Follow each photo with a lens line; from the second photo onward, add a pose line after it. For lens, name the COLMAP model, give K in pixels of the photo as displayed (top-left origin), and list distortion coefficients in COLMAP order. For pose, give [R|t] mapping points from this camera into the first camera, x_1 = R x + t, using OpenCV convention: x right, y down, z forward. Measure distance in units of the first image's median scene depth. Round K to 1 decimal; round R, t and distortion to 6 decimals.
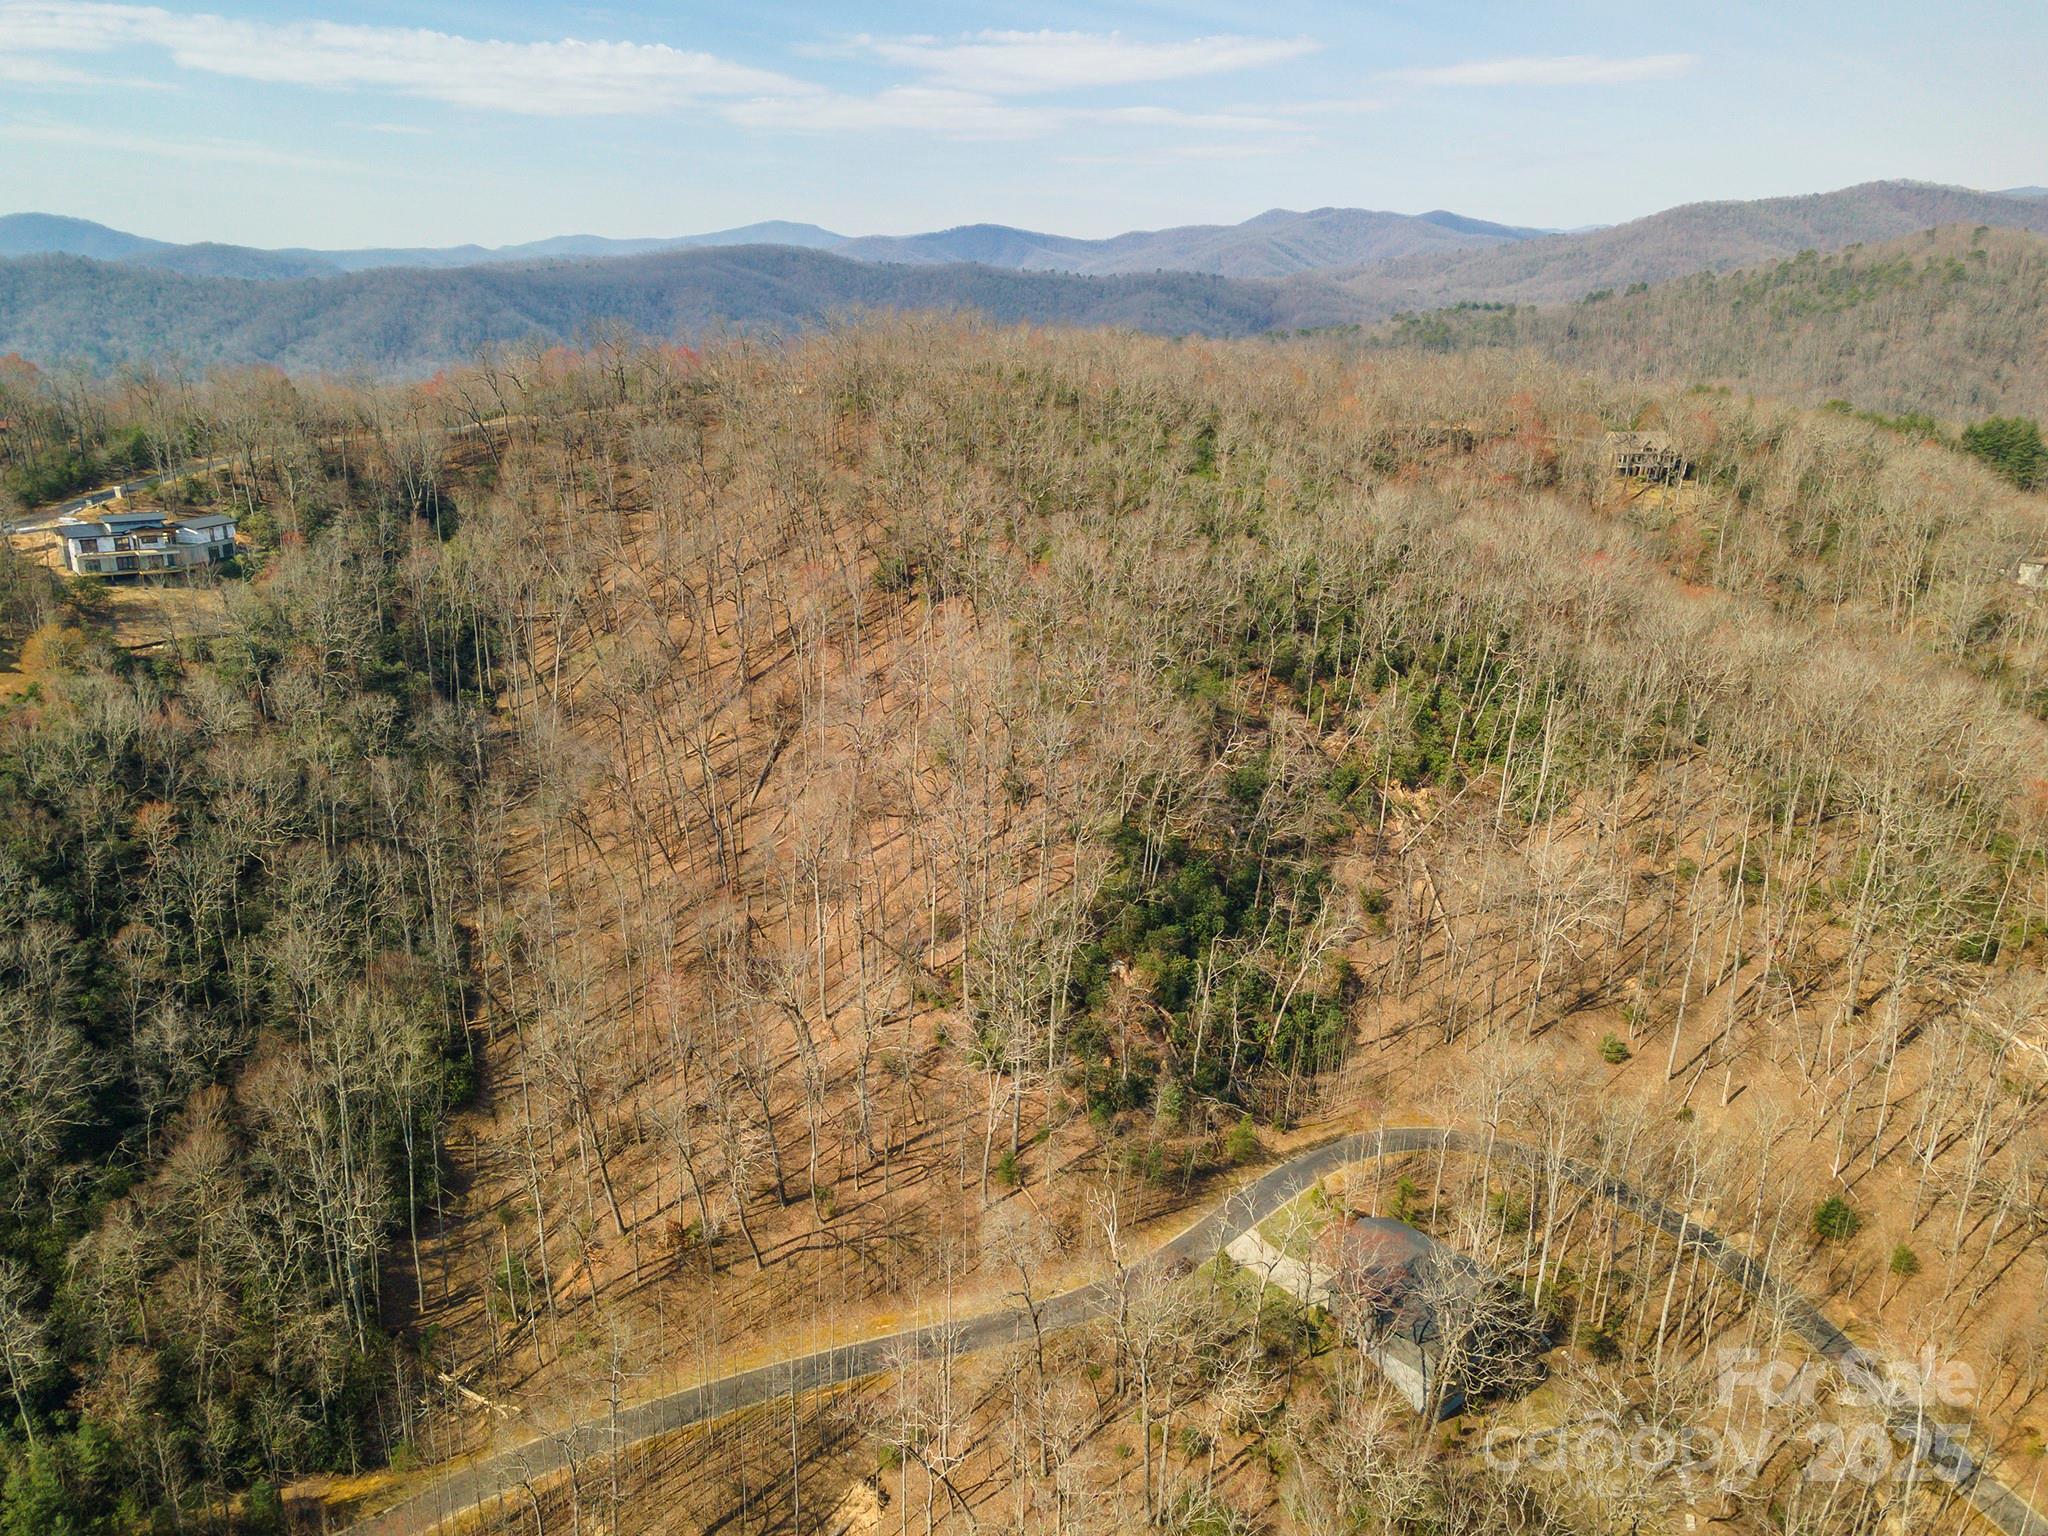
lens RADIAL K [[1476.8, 0, 1029.2], [0, 1476.8, 762.2], [0, 0, 1]] dist [0.035427, 0.031704]
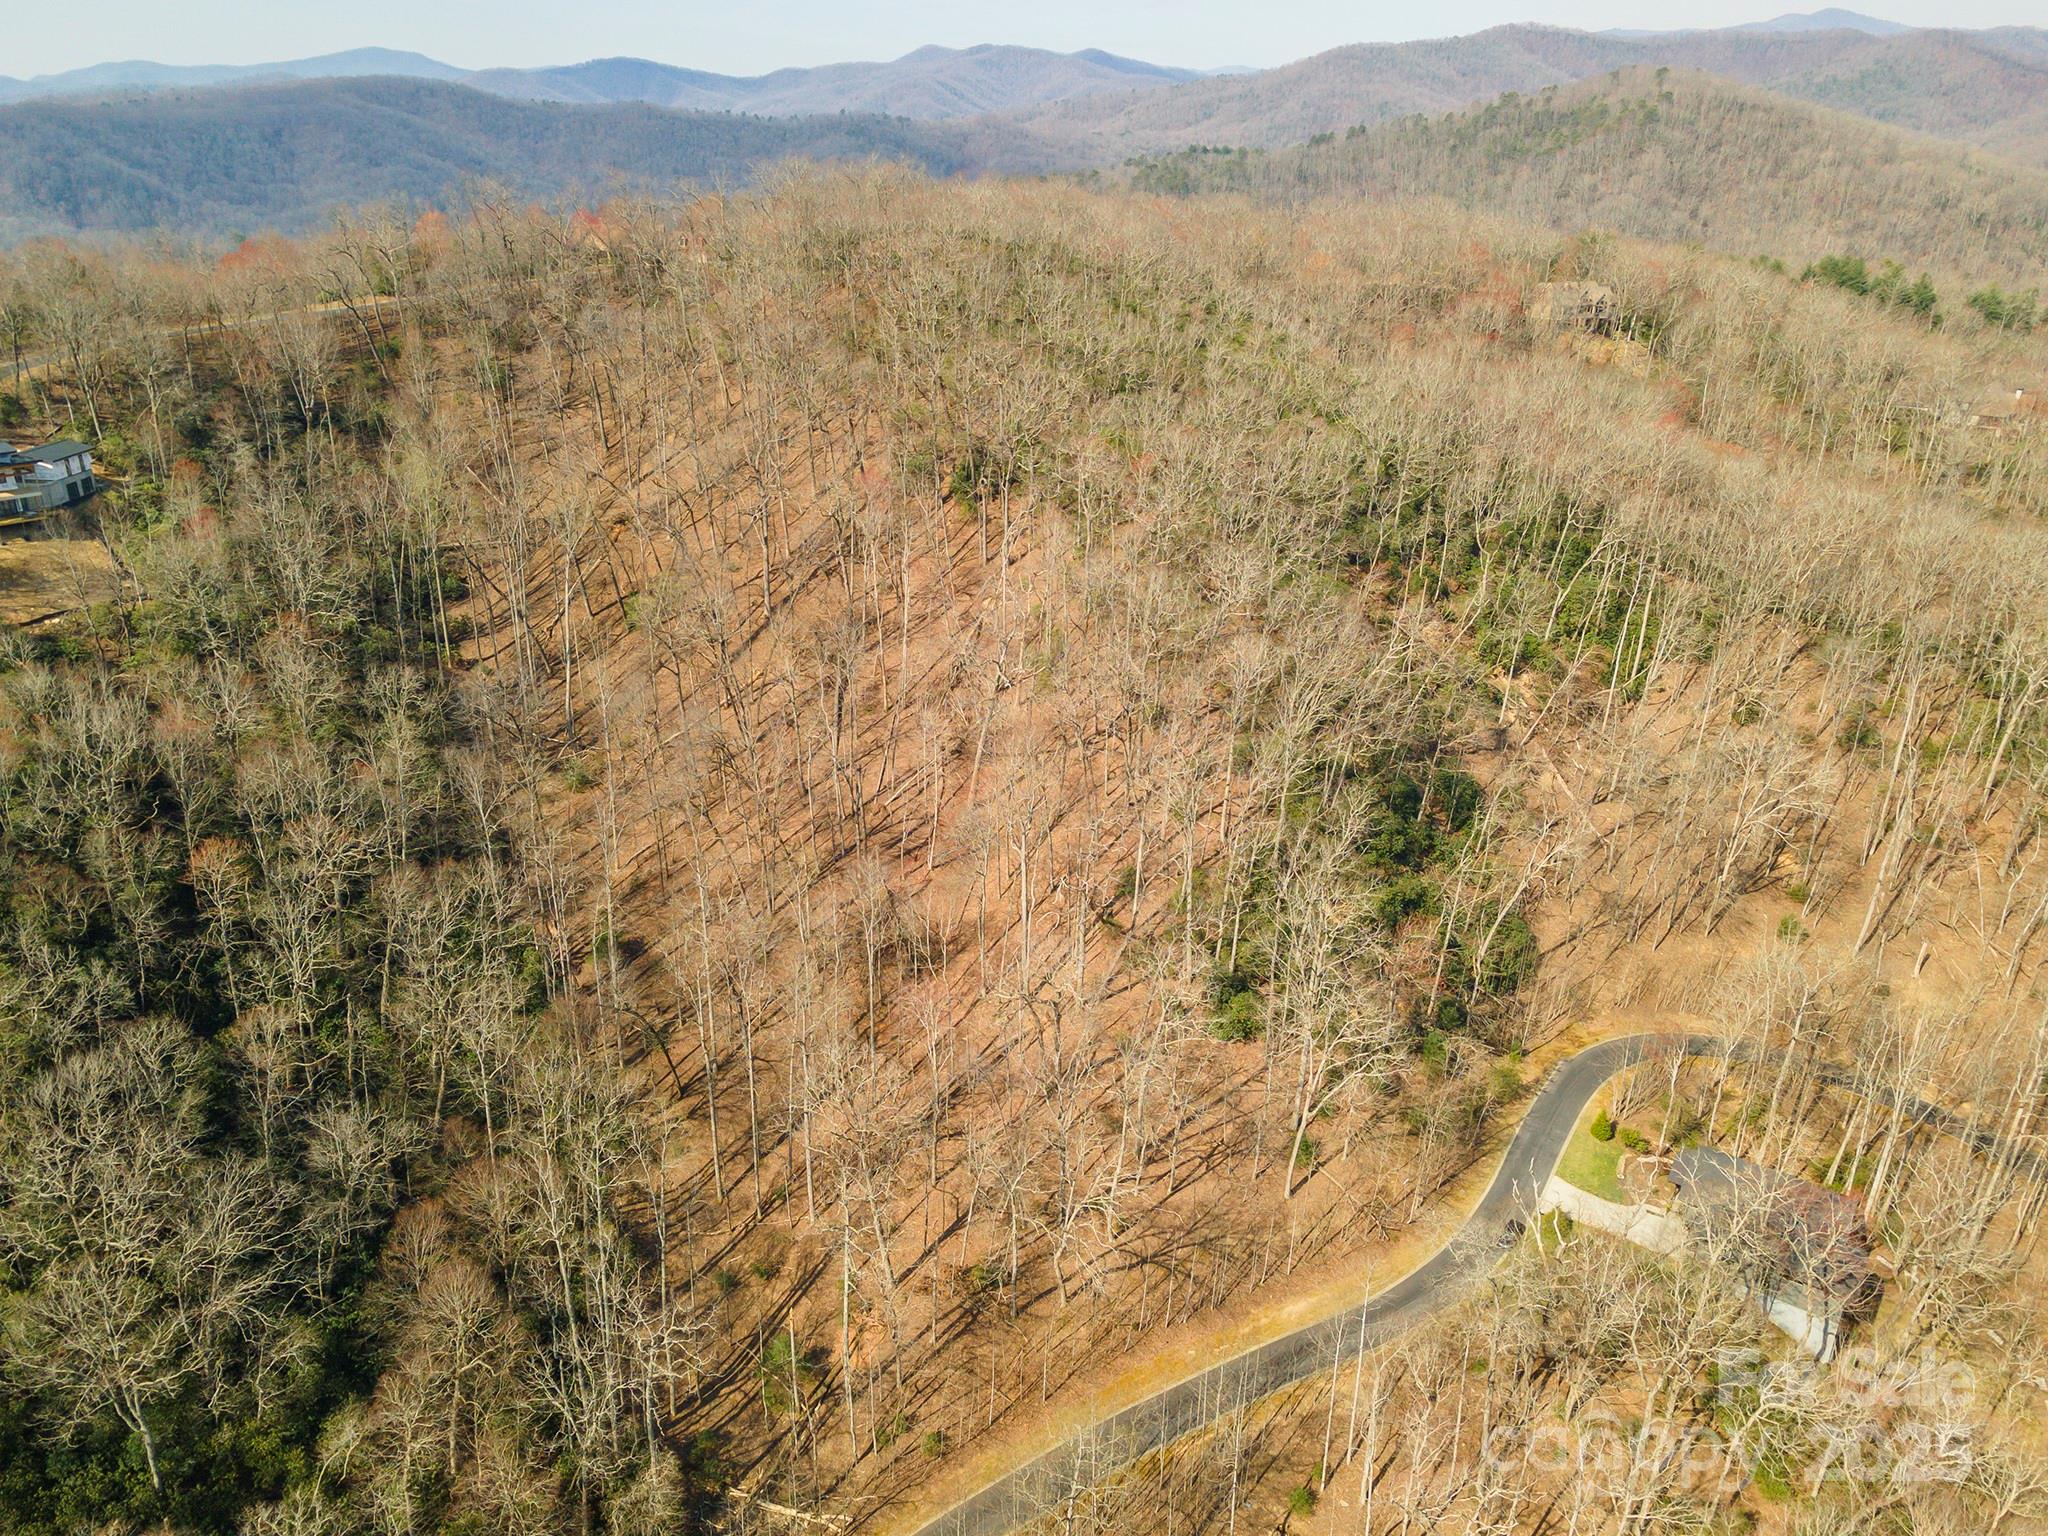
lens RADIAL K [[1476.8, 0, 1037.4], [0, 1476.8, 765.0], [0, 0, 1]] dist [0.035427, 0.031704]
pose [[0.975773, -0.091408, 0.198778, -0.274757], [0.072439, 0.992276, 0.100707, -0.050109], [-0.206448, -0.083868, 0.974857, 0.144167]]
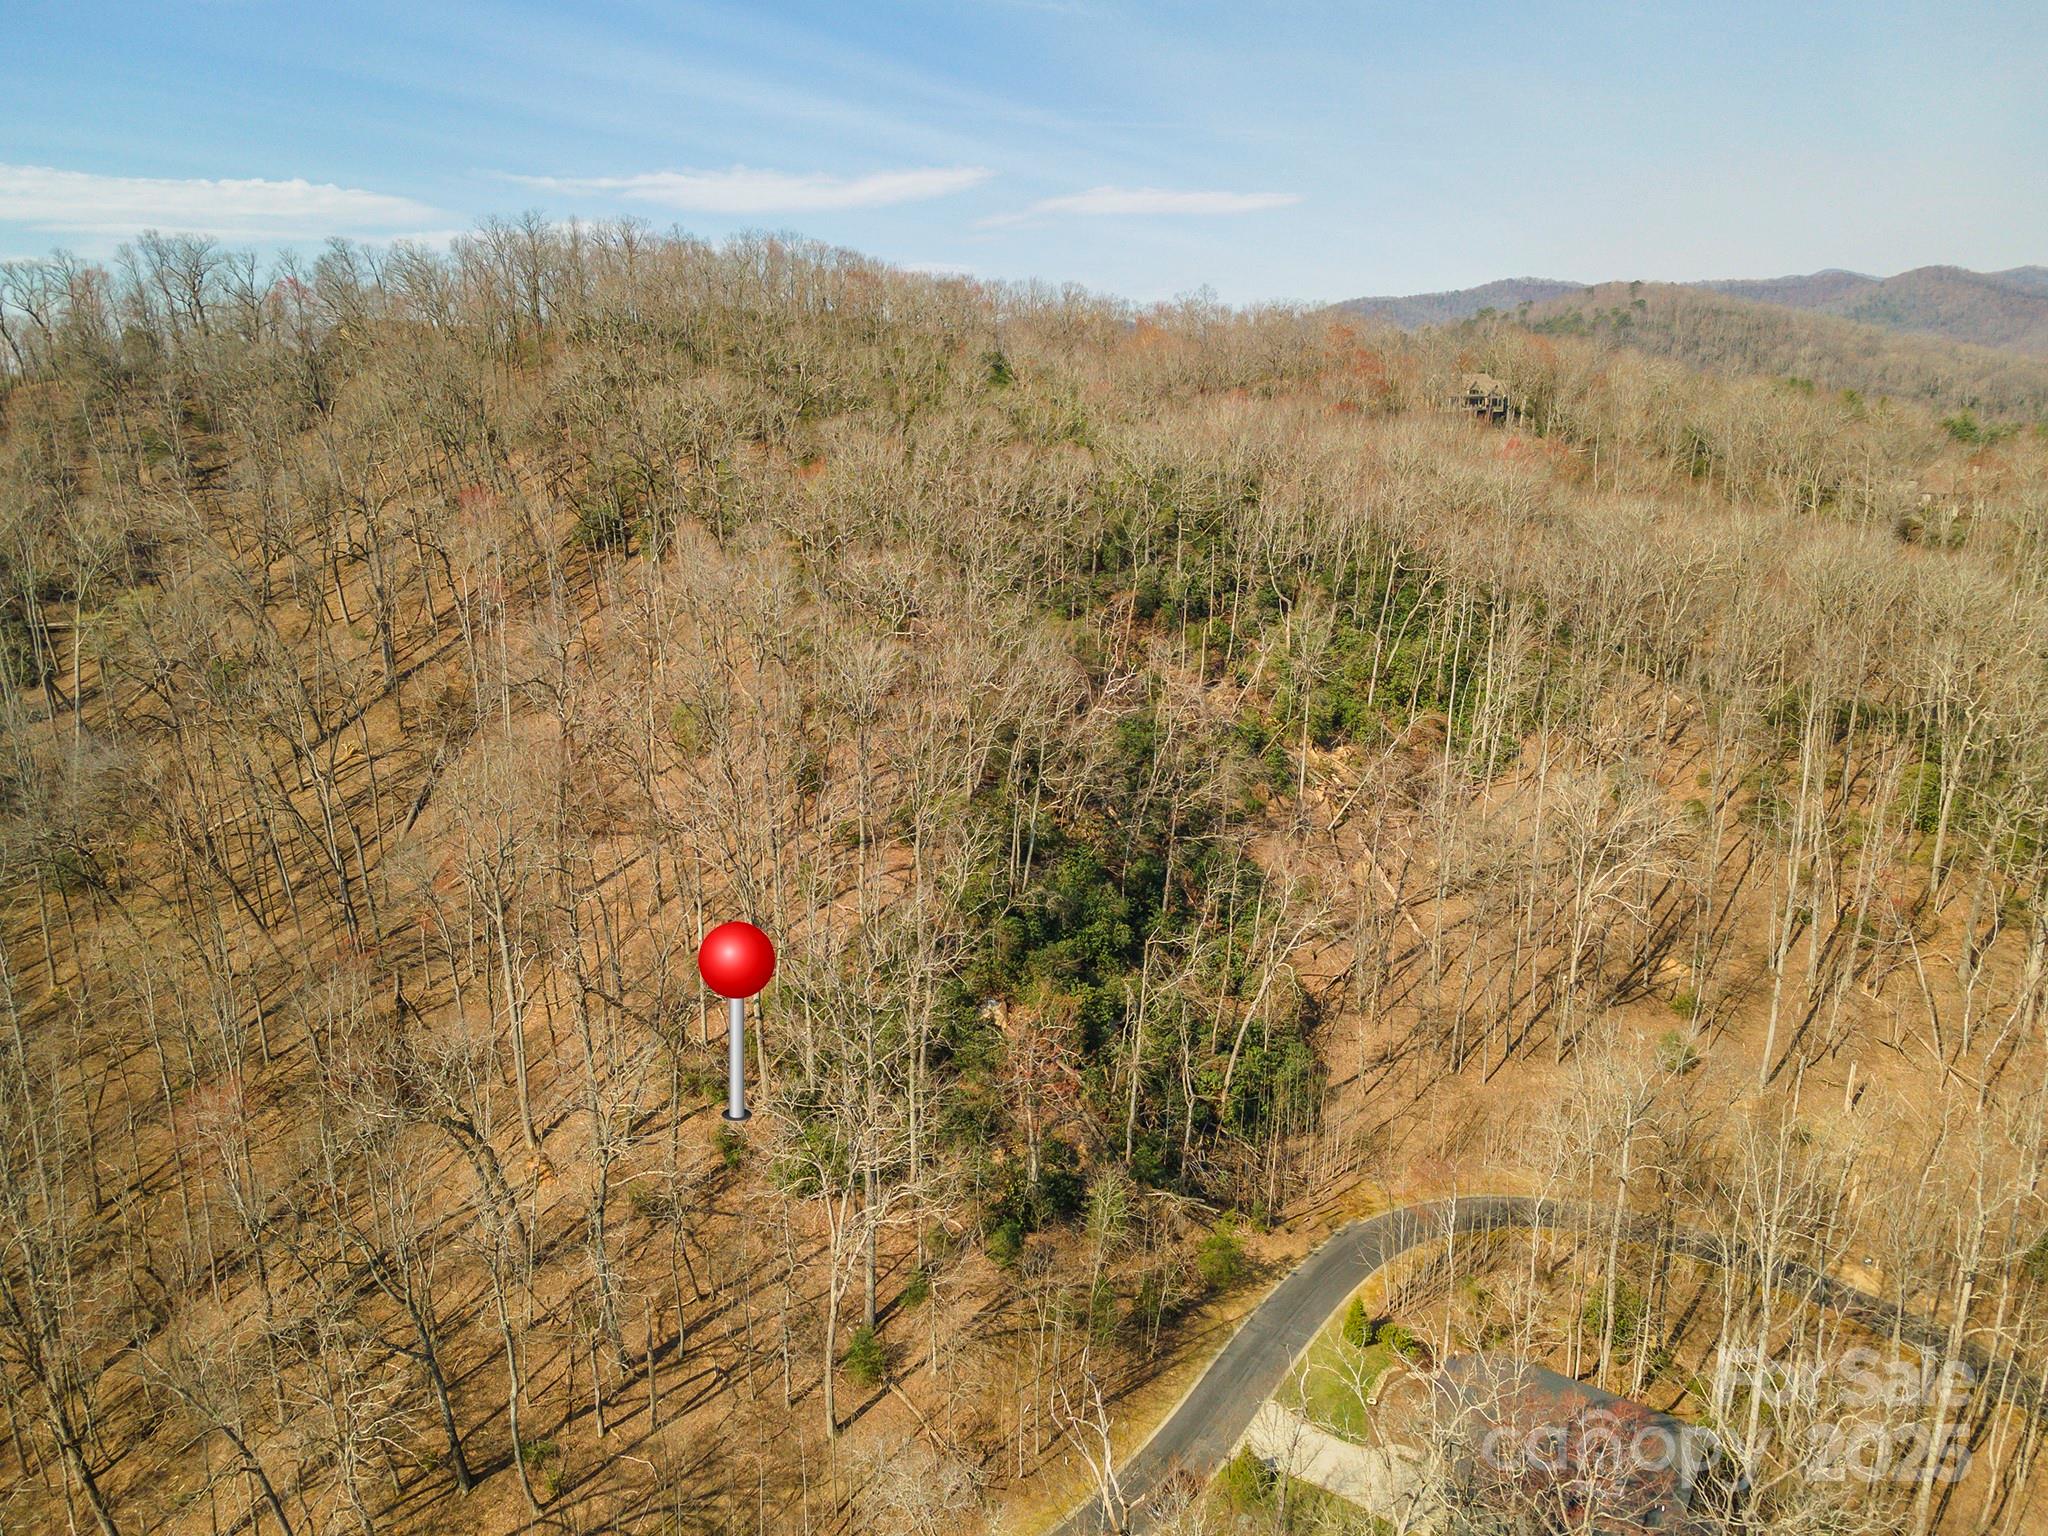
lens RADIAL K [[1476.8, 0, 1022.0], [0, 1476.8, 774.7], [0, 0, 1]] dist [0.035427, 0.031704]
pose [[0.981890, -0.077158, 0.173029, -0.031253], [0.087759, 0.994652, -0.054466, 0.068379], [-0.167901, 0.068664, 0.983410, 0.326505]]
